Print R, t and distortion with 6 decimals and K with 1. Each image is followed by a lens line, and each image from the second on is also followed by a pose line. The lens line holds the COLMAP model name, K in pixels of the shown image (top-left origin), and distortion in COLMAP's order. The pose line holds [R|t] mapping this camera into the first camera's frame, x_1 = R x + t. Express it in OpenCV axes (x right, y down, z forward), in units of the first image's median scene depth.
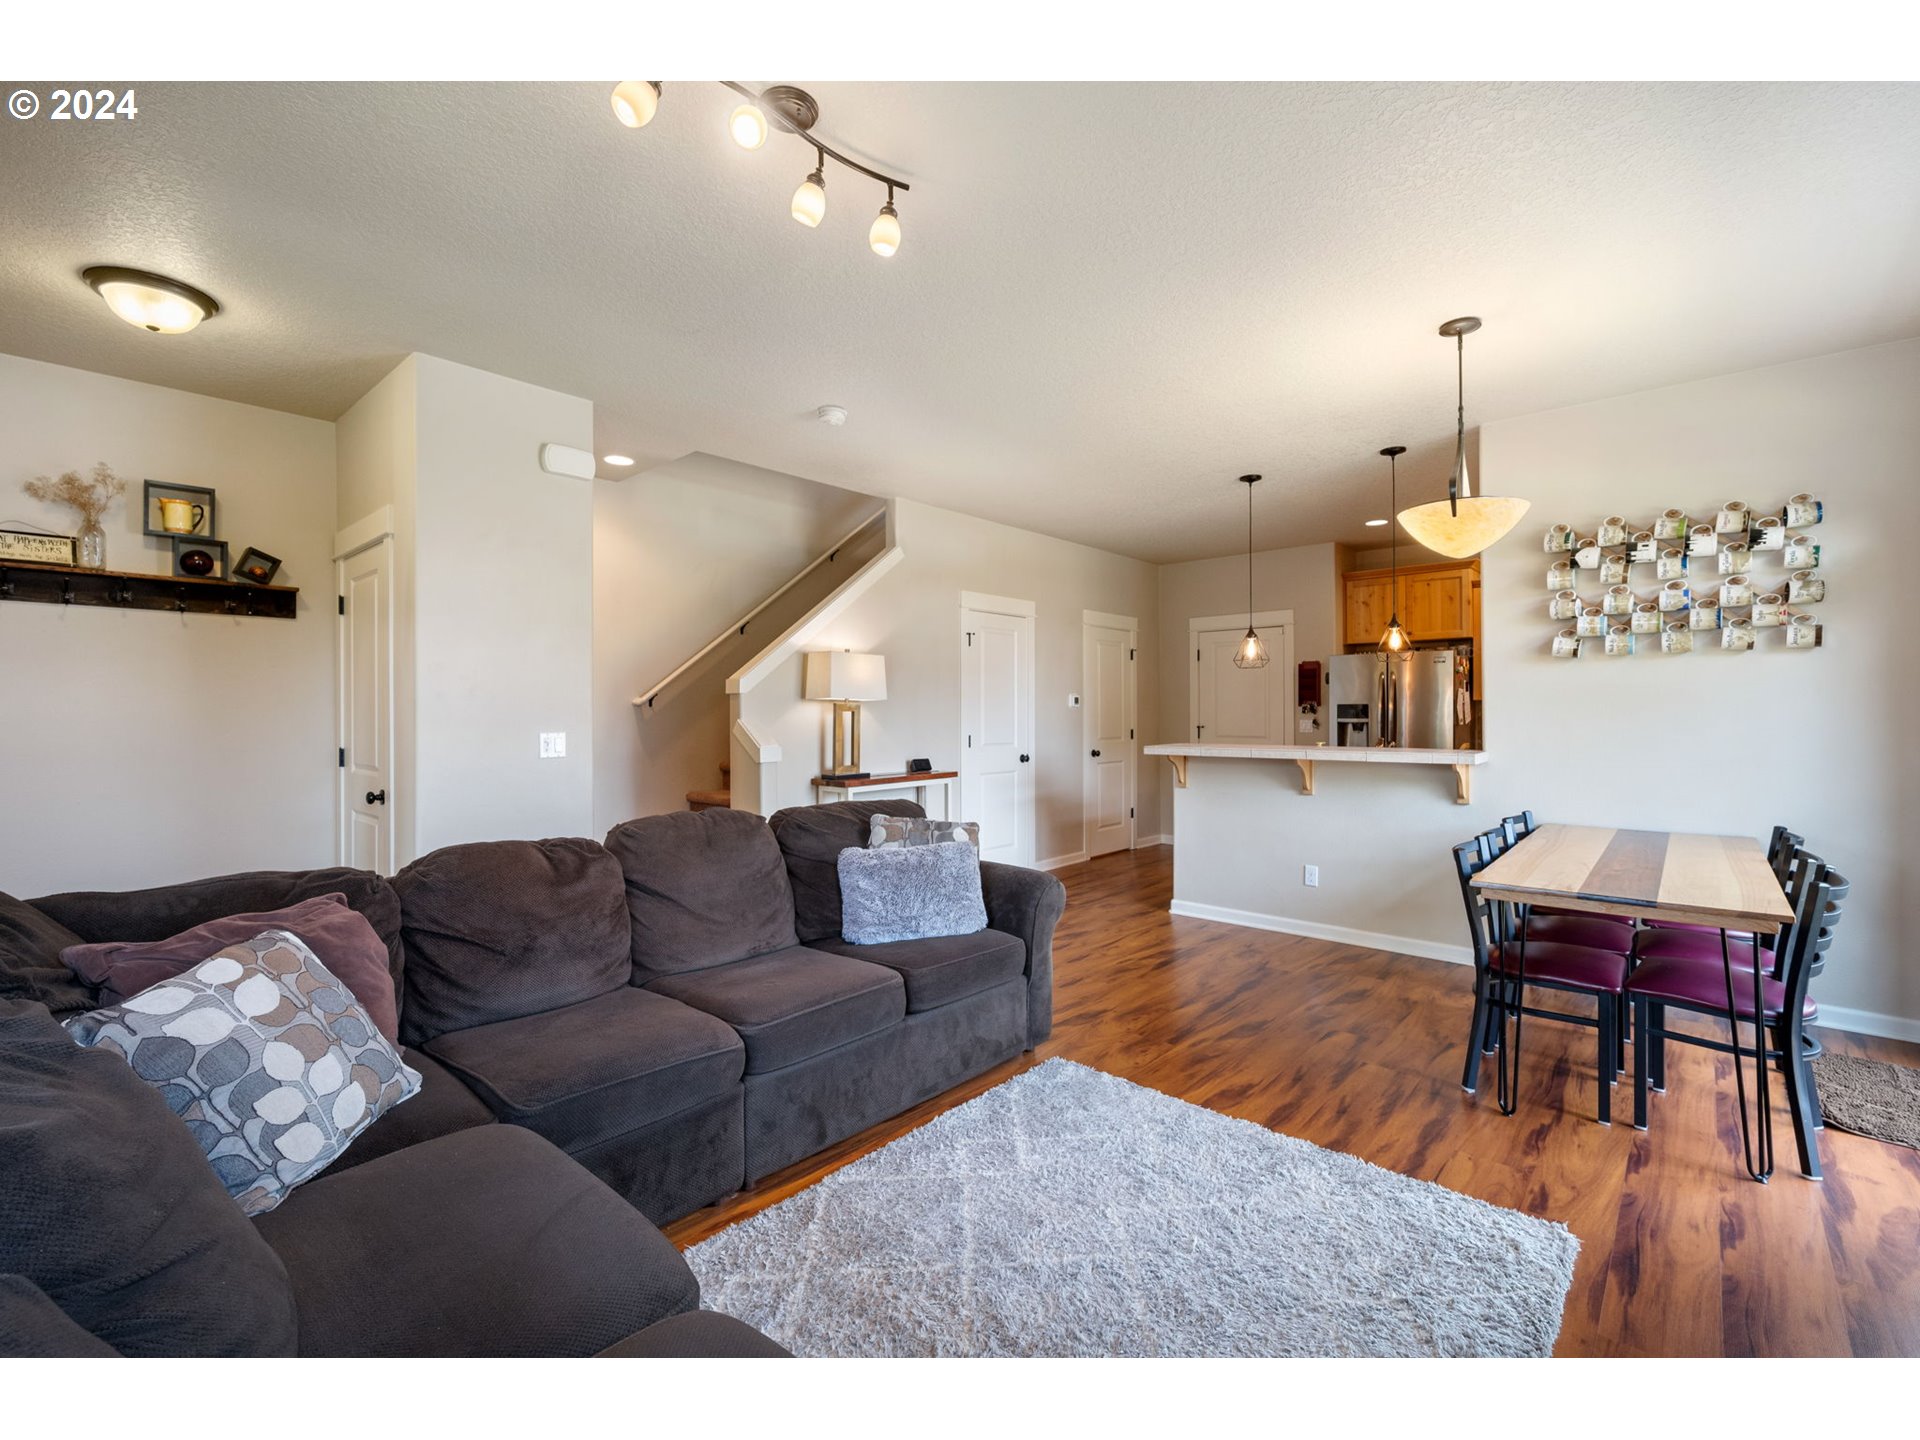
lens RADIAL K [[849.0, 0, 960.0], [0, 849.0, 710.6], [0, 0, 1]] dist [-0.000337, -0.000382]
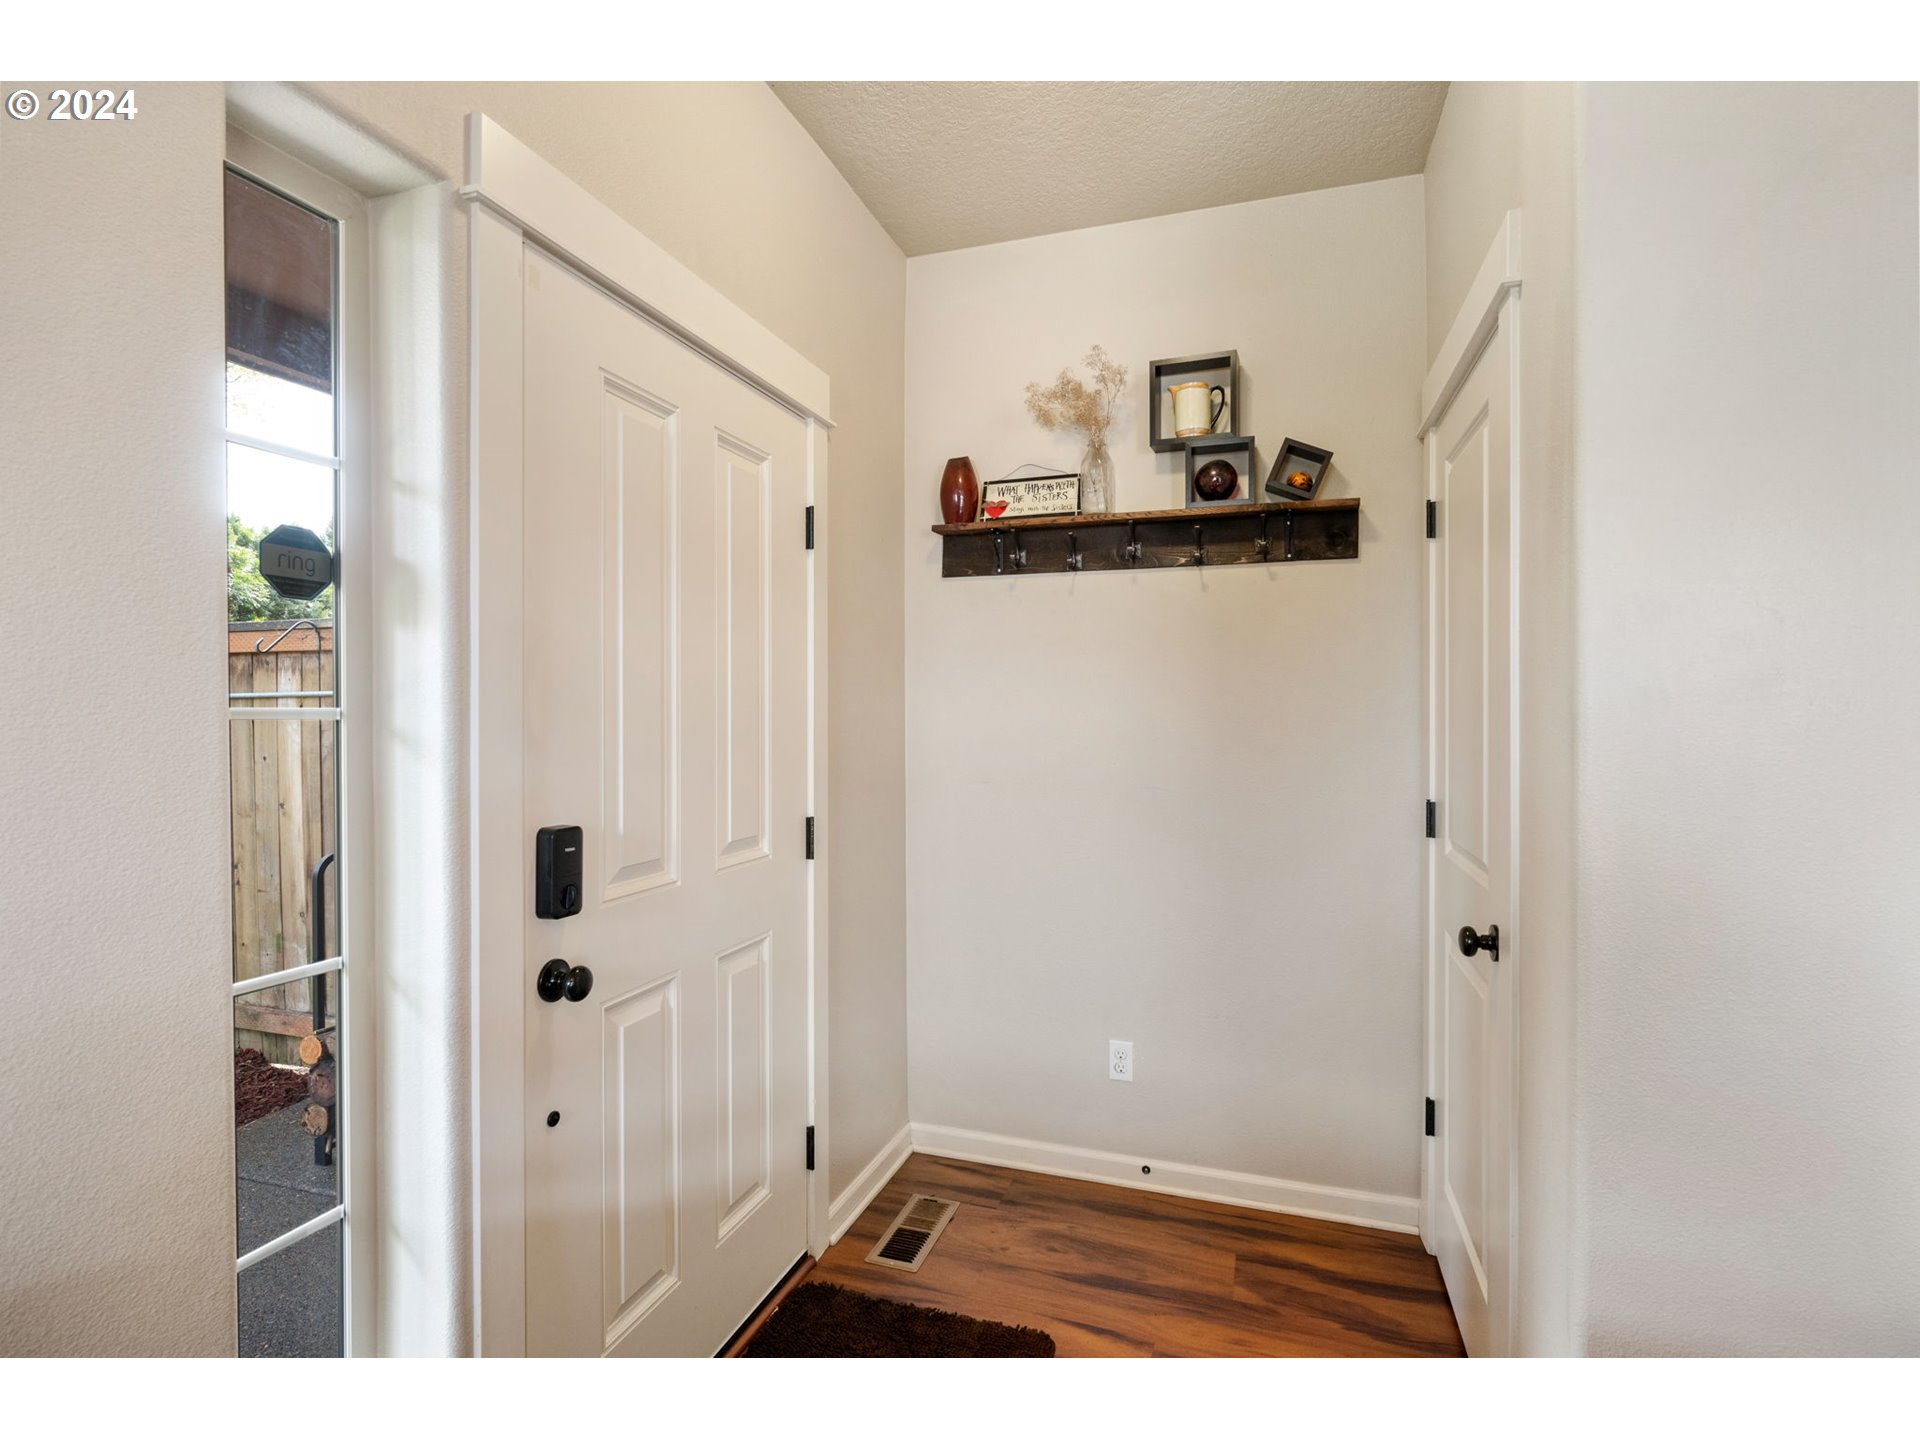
lens RADIAL K [[978.4, 0, 951.9], [0, 978.4, 721.6], [0, 0, 1]] dist [-0.006991, 0.002502]
pose [[0.419901, 0.001953, -0.907568, -0.343743], [-0.000095, 0.999998, 0.002108, -0.004491], [0.907570, -0.000799, 0.419900, 0.533341]]
